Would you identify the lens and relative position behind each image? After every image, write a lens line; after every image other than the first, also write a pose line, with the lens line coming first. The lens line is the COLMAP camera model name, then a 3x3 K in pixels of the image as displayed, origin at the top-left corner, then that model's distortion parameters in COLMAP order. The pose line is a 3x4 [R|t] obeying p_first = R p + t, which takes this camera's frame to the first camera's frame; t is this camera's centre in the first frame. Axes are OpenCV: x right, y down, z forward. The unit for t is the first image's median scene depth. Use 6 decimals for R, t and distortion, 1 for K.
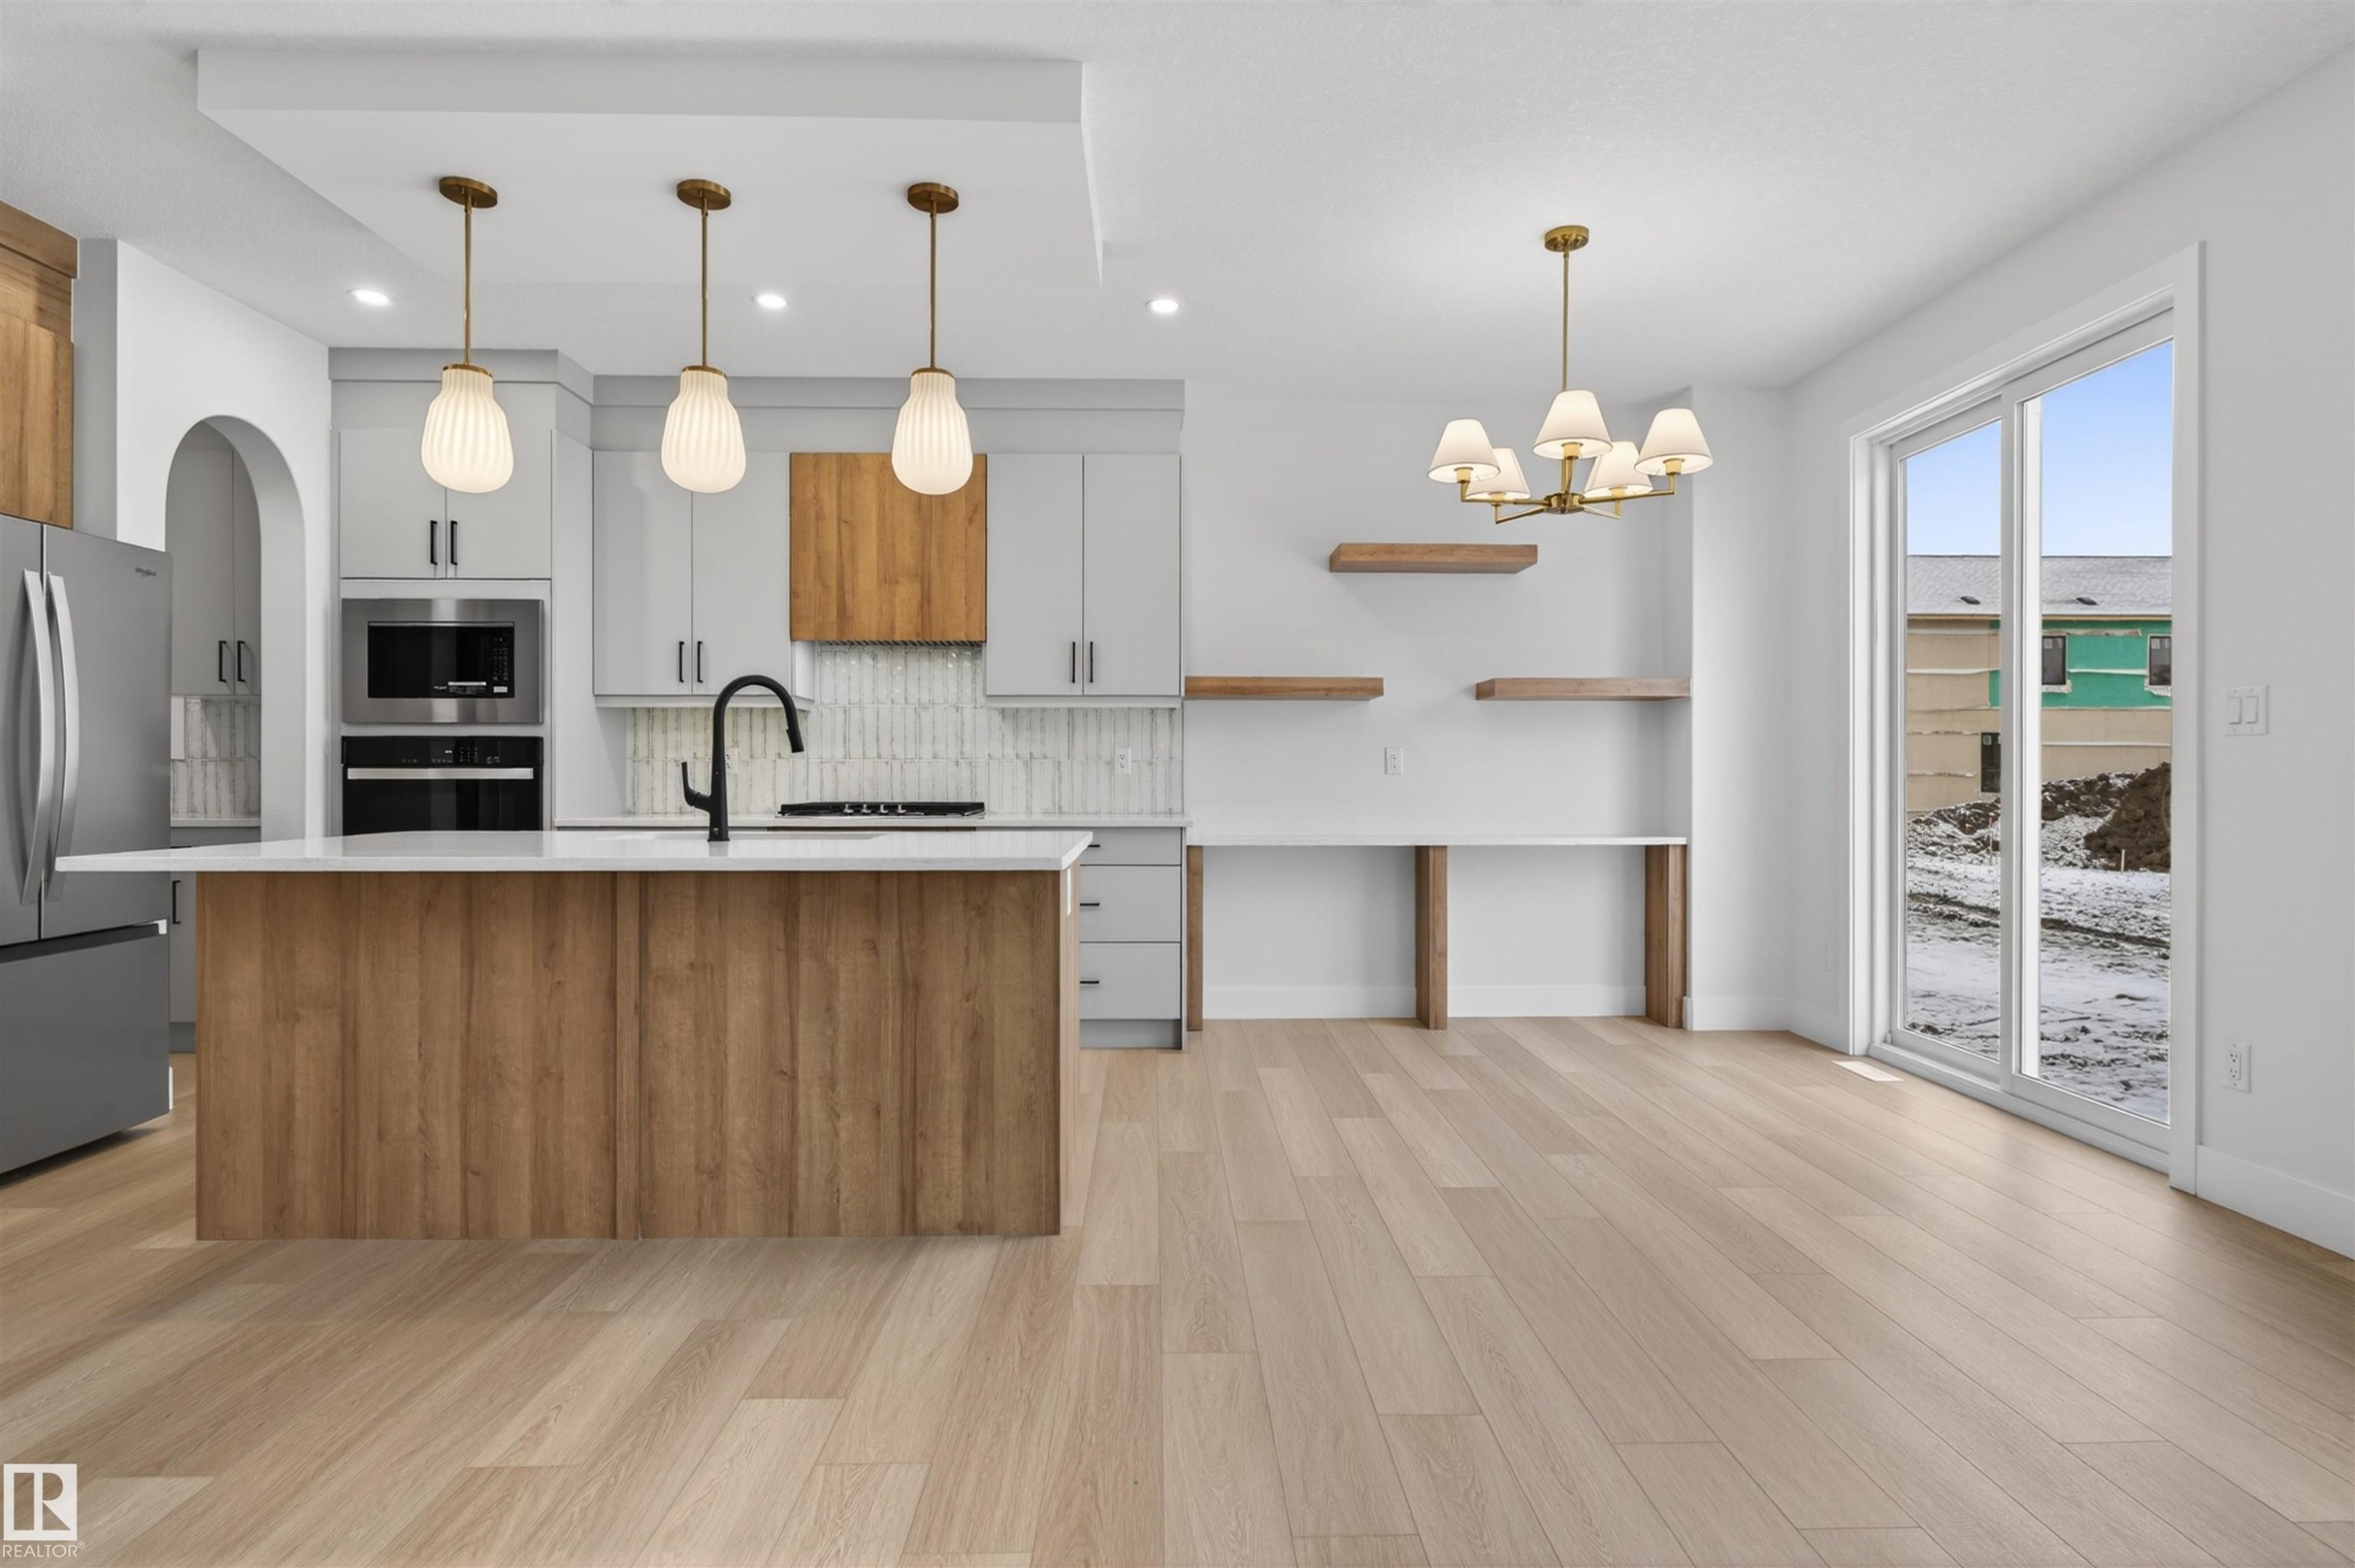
lens RADIAL K [[1207.0, 0, 1167.2], [0, 1207.0, 776.9], [0, 0, 1]] dist [0.000809, 0.001566]
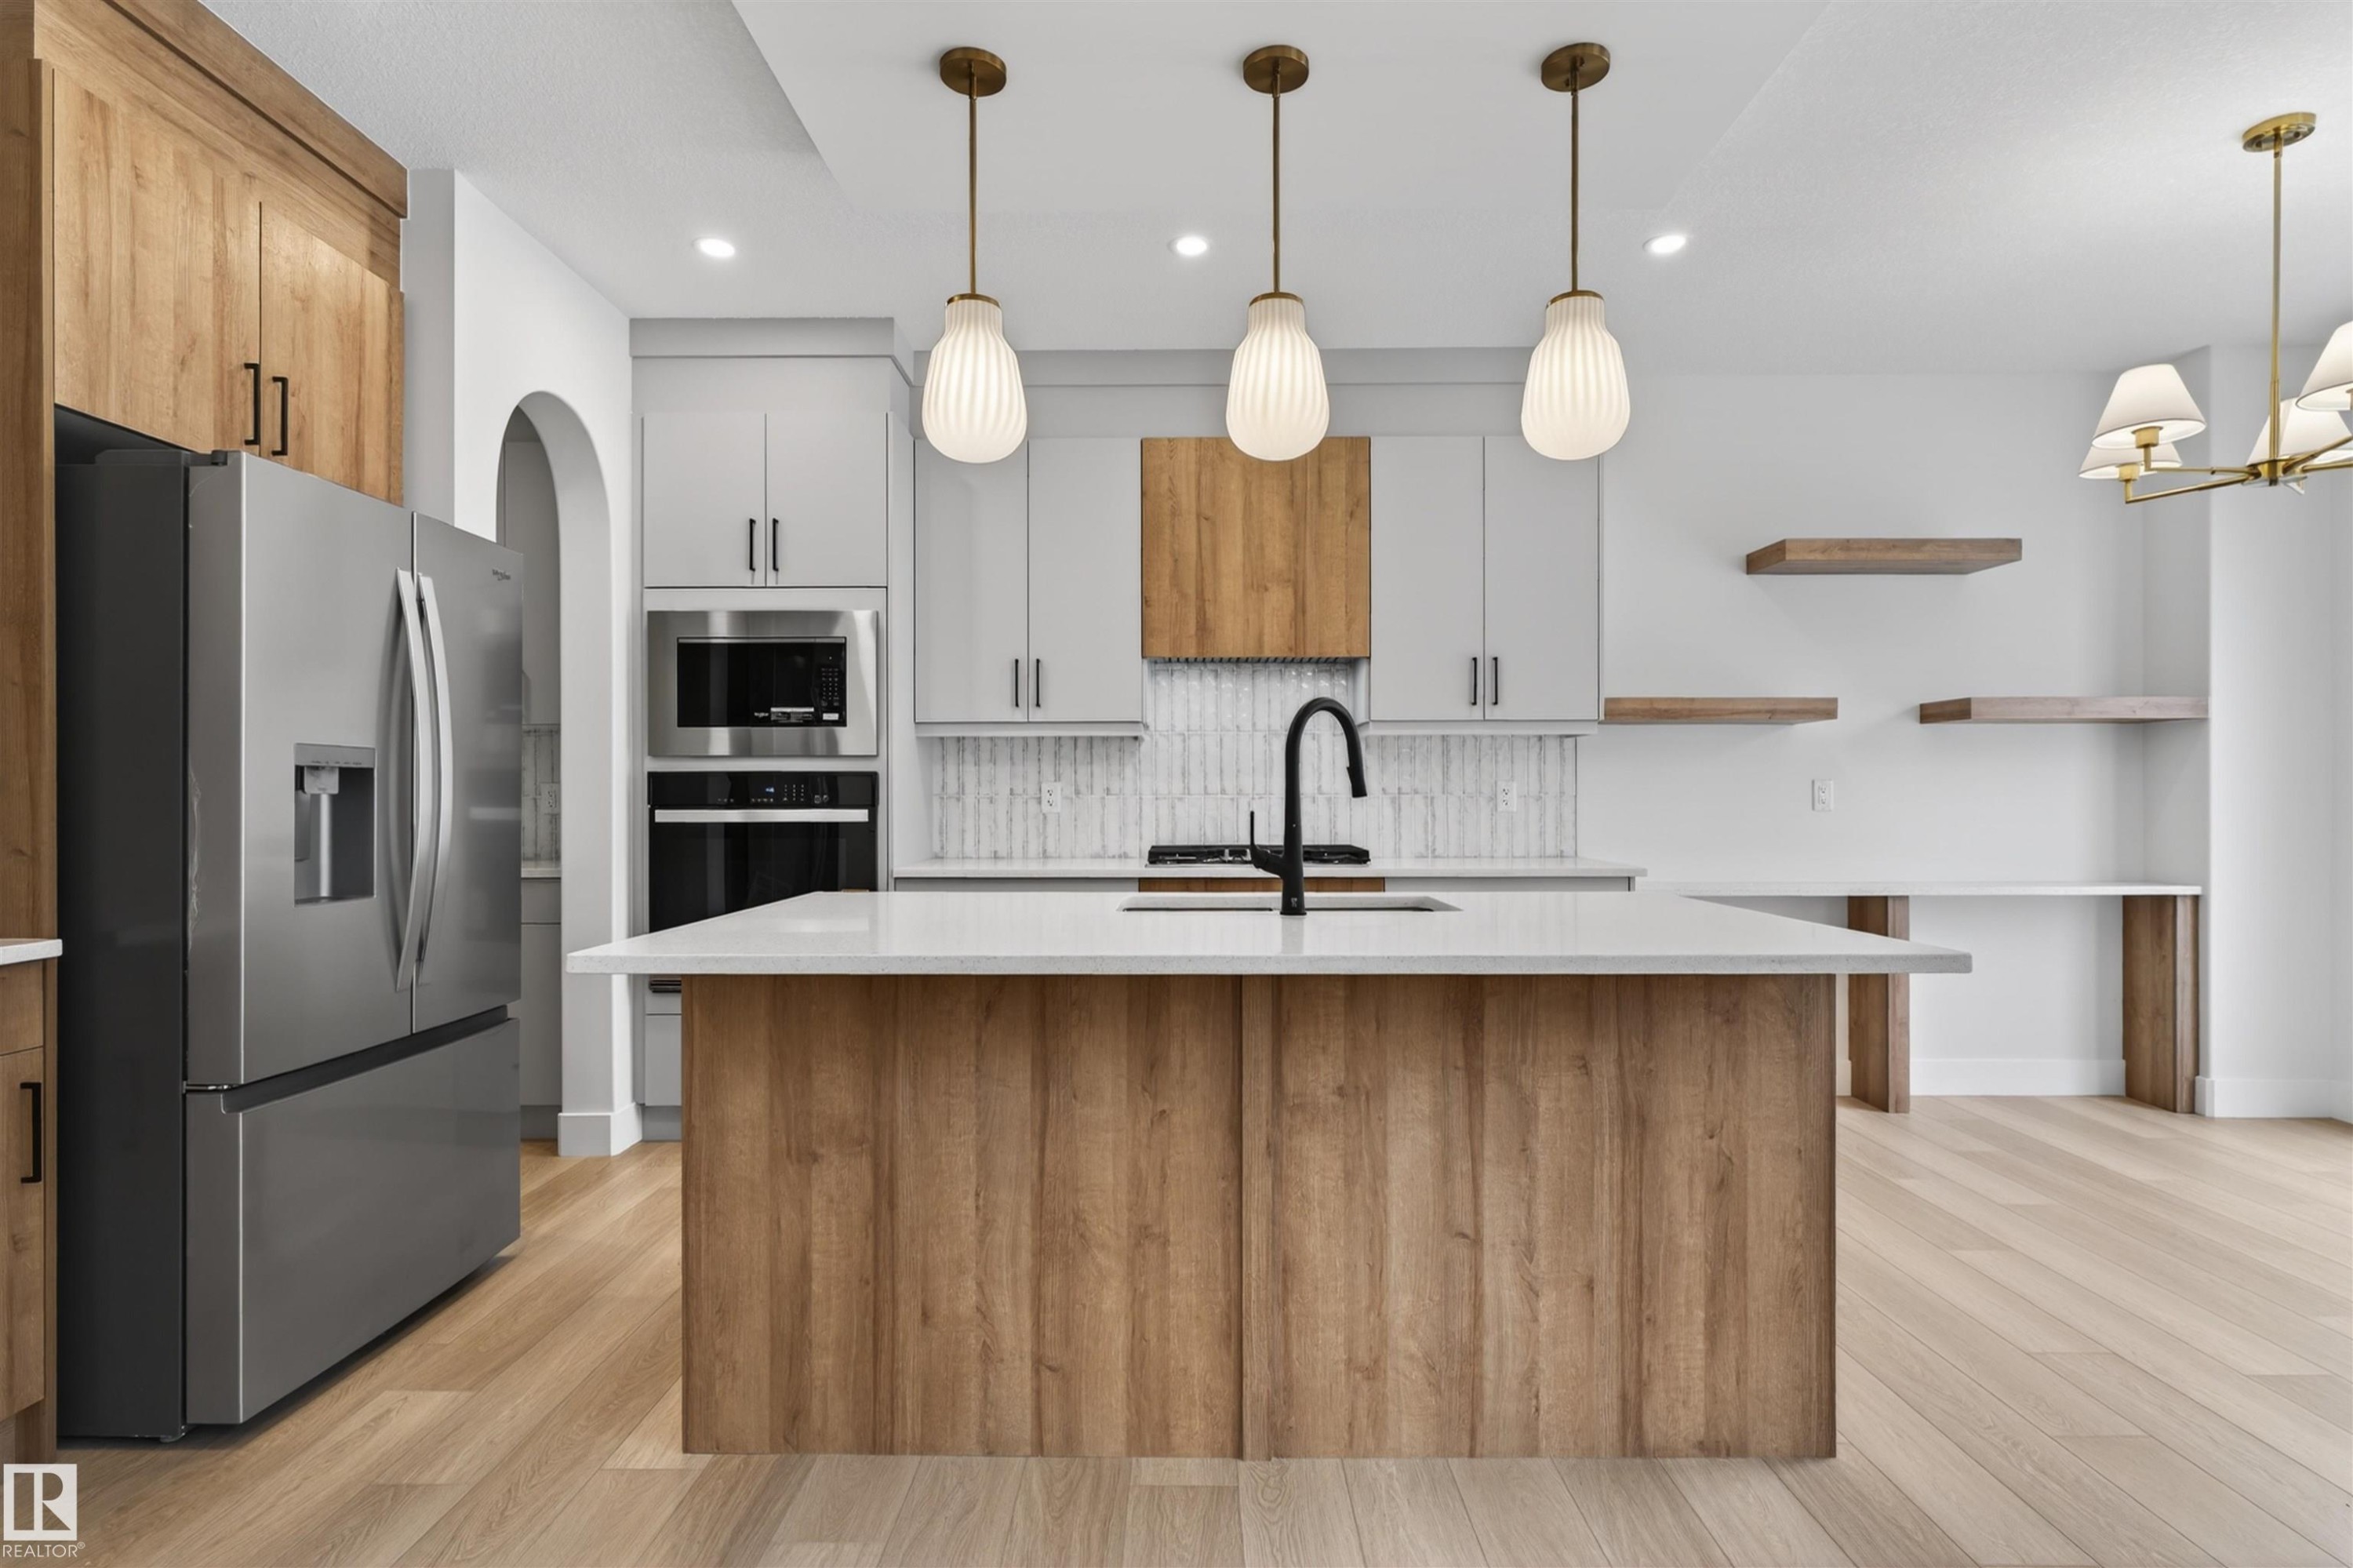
lens RADIAL K [[1206.2, 0, 1172.8], [0, 1206.2, 798.0], [0, 0, 1]] dist [0.000809, 0.001566]
pose [[0.999616, -0.002687, -0.027575, -0.357143], [0.002653, 0.999996, -0.001293, -0.016349], [0.027578, 0.001219, 0.999619, 0.193938]]
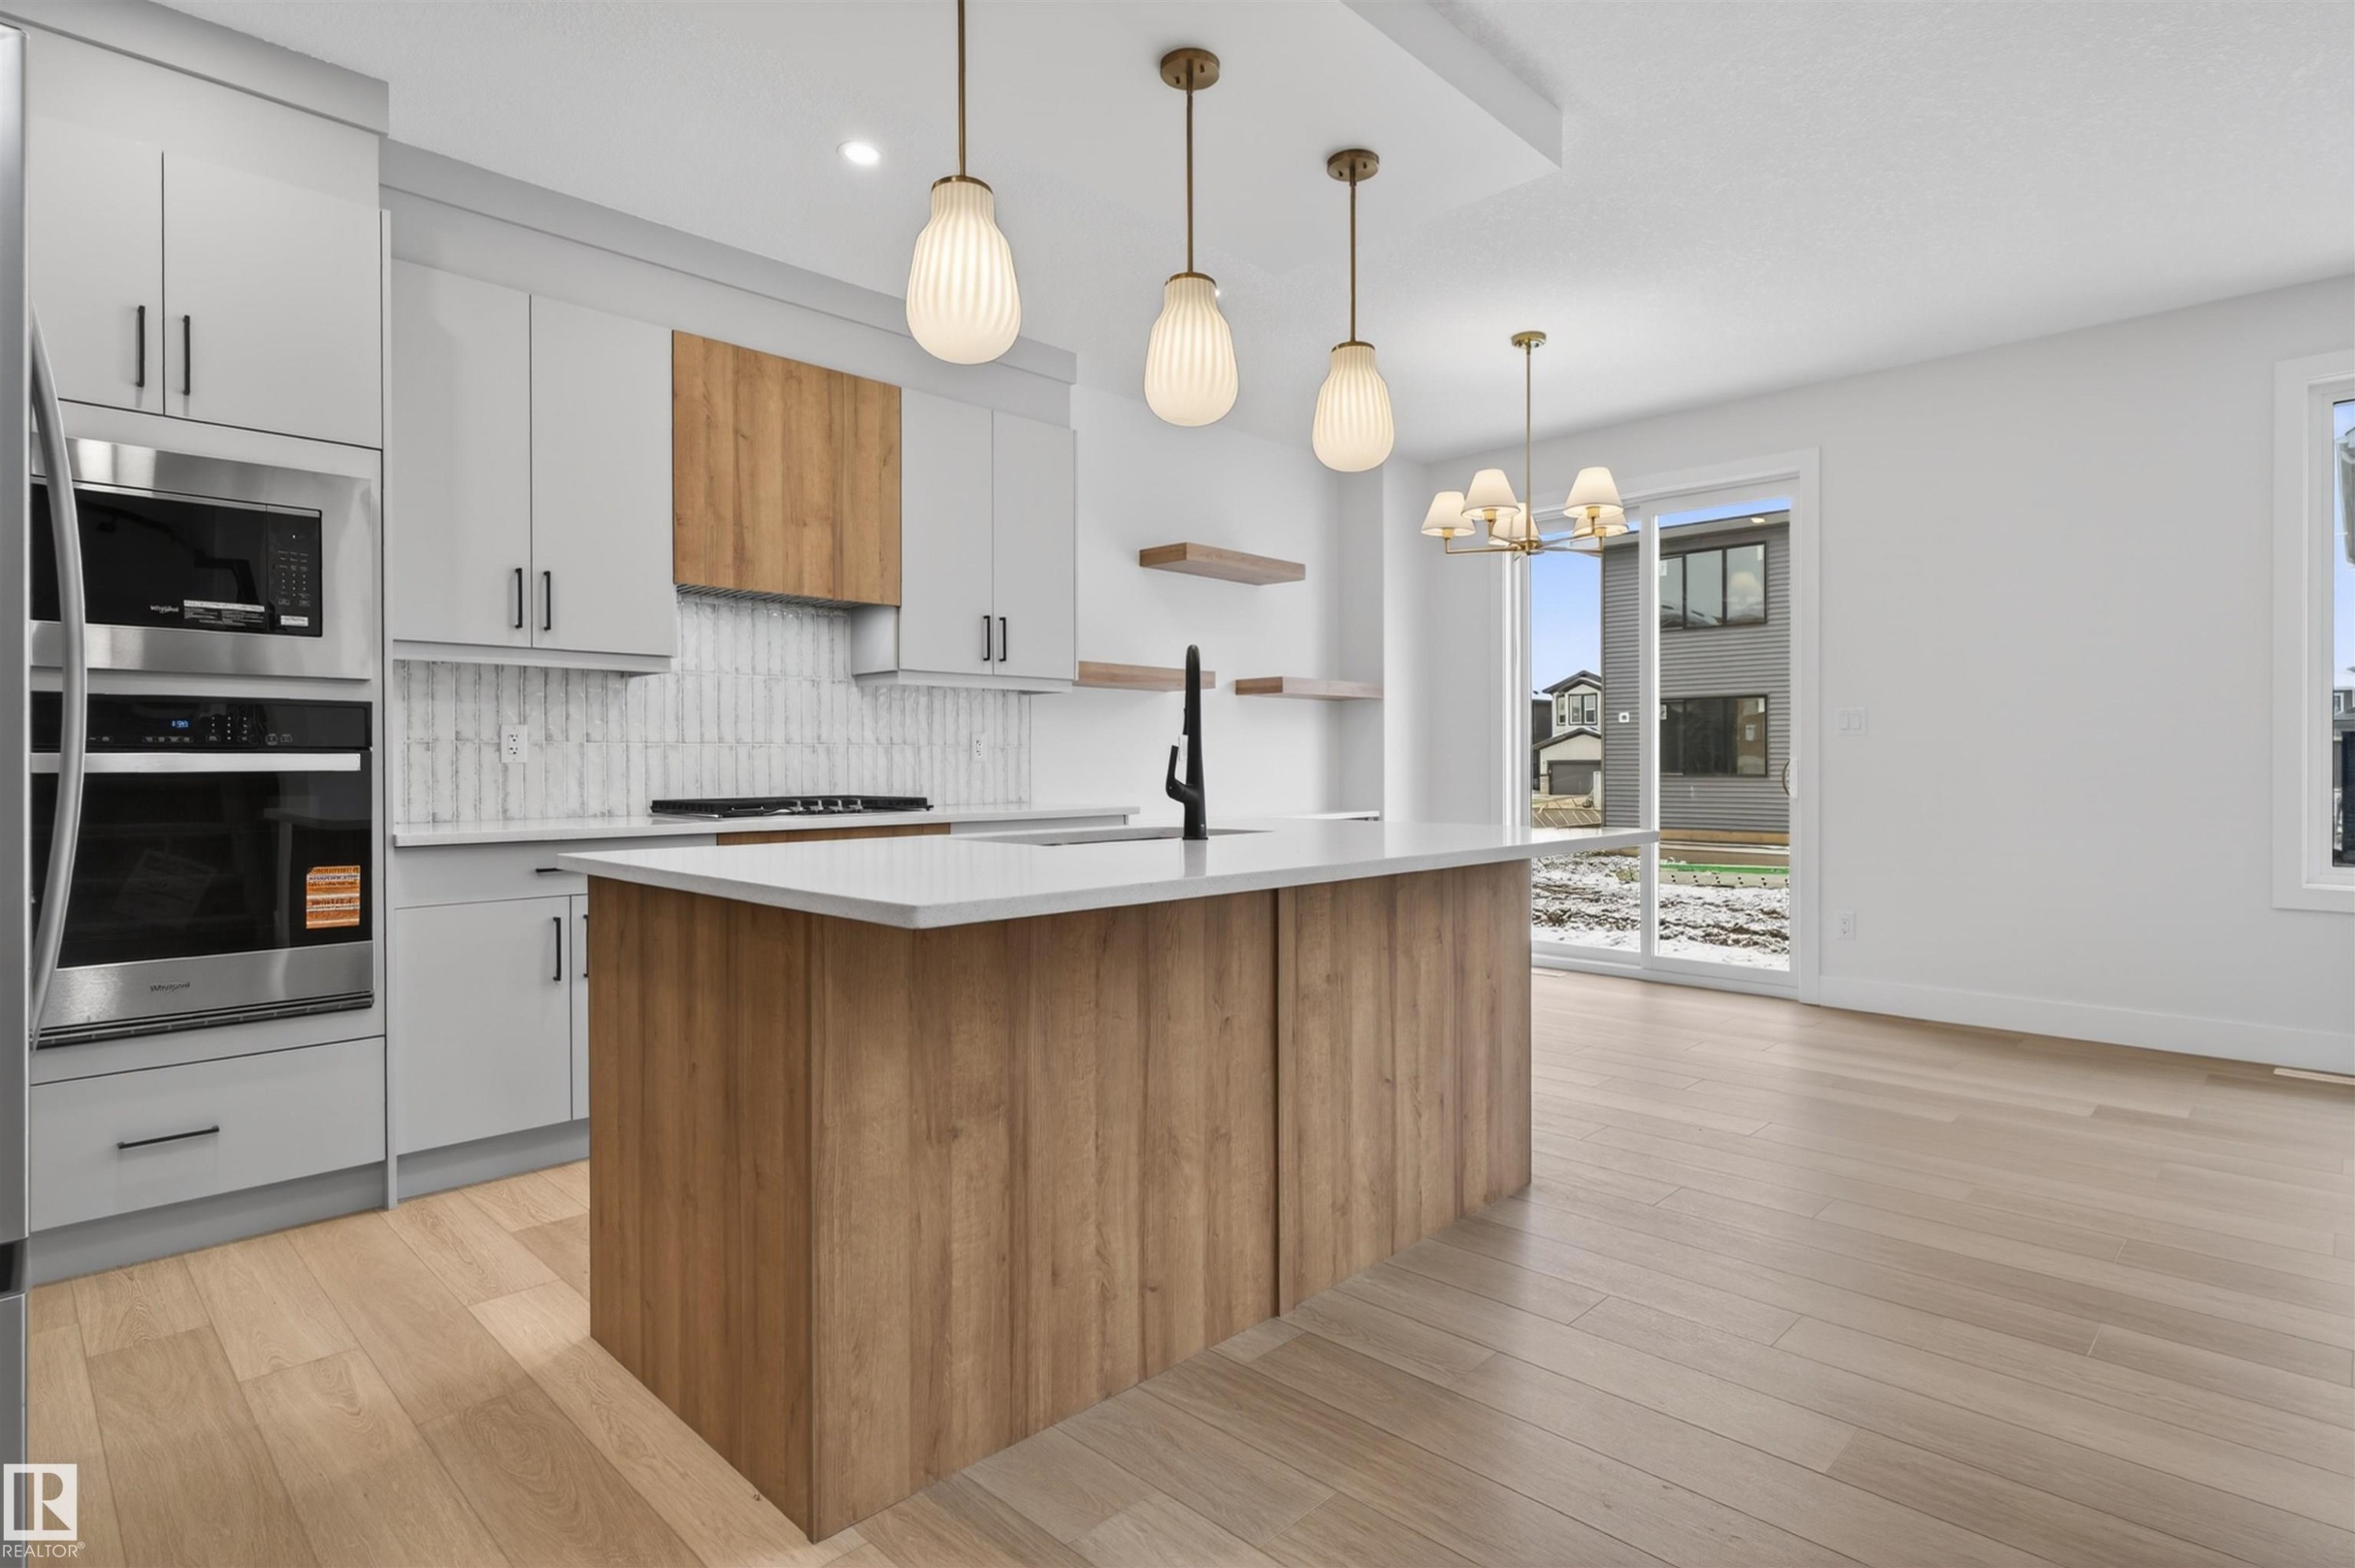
lens RADIAL K [[1207.0, 0, 1175.5], [0, 1207.0, 767.0], [0, 0, 1]] dist [0.000809, 0.001566]
pose [[0.718429, -0.005629, 0.695577, -0.812997], [0.005167, 0.999983, 0.002756, 0.000218], [-0.695581, 0.001614, 0.718446, 0.335676]]
